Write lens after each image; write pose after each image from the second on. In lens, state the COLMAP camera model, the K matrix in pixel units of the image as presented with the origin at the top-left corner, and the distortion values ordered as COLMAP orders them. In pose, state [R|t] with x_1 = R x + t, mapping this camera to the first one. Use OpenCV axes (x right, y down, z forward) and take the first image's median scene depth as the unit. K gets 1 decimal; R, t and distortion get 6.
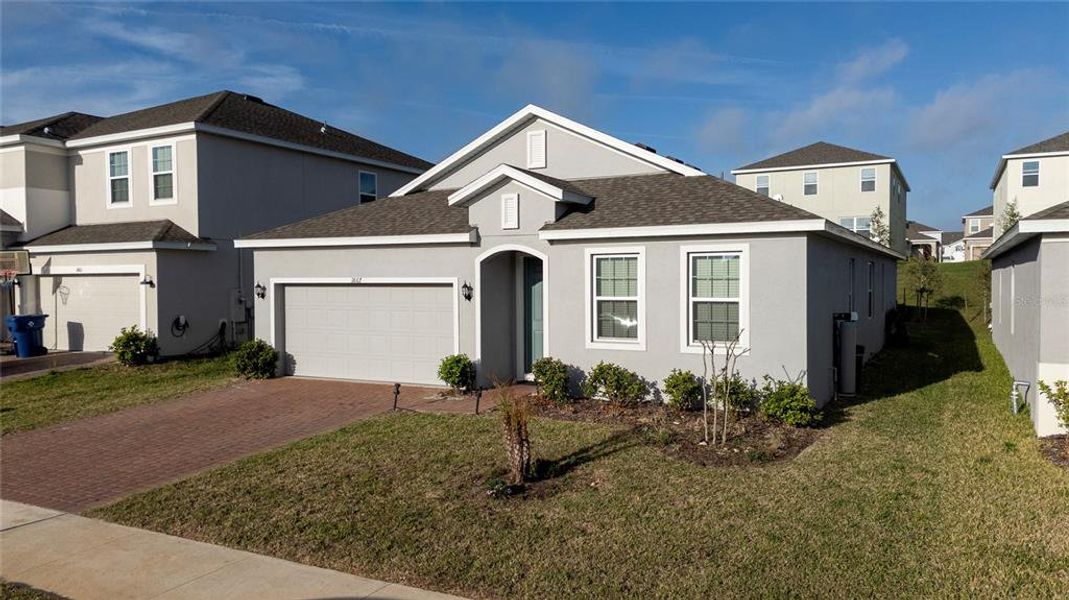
lens RADIAL K [[786.6, 0, 538.1], [0, 786.6, 301.2], [0, 0, 1]] dist [-0.001144, -0.001452]
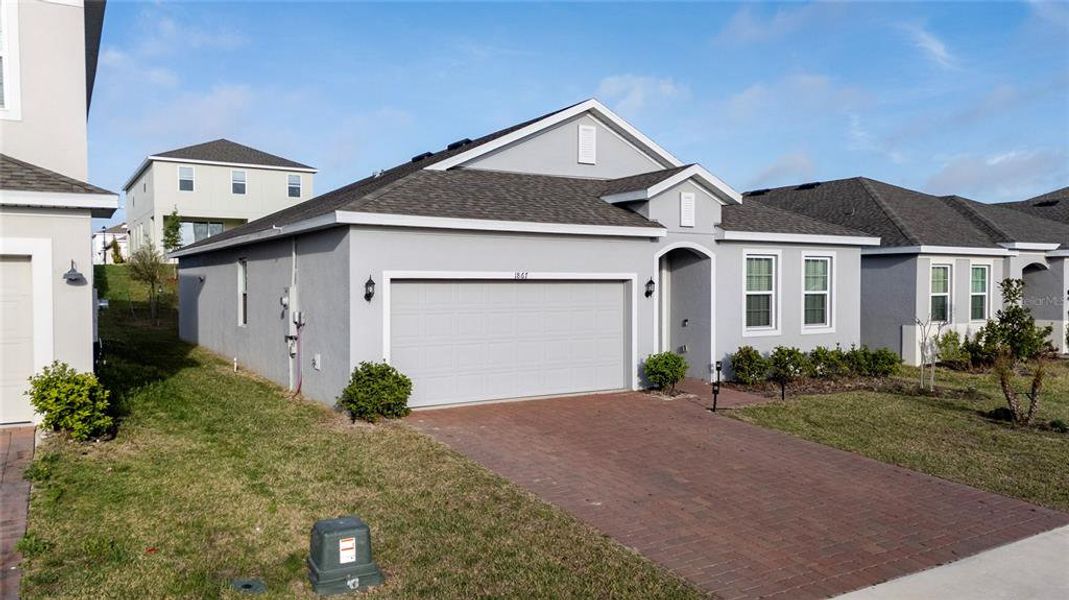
lens RADIAL K [[786.6, 0, 537.8], [0, 786.6, 297.3], [0, 0, 1]] dist [-0.001144, -0.001452]
pose [[0.514415, -0.016842, 0.857376, -1.000311], [0.017741, 0.999802, 0.008995, -0.011721], [-0.857358, 0.010584, 0.514612, 0.618439]]
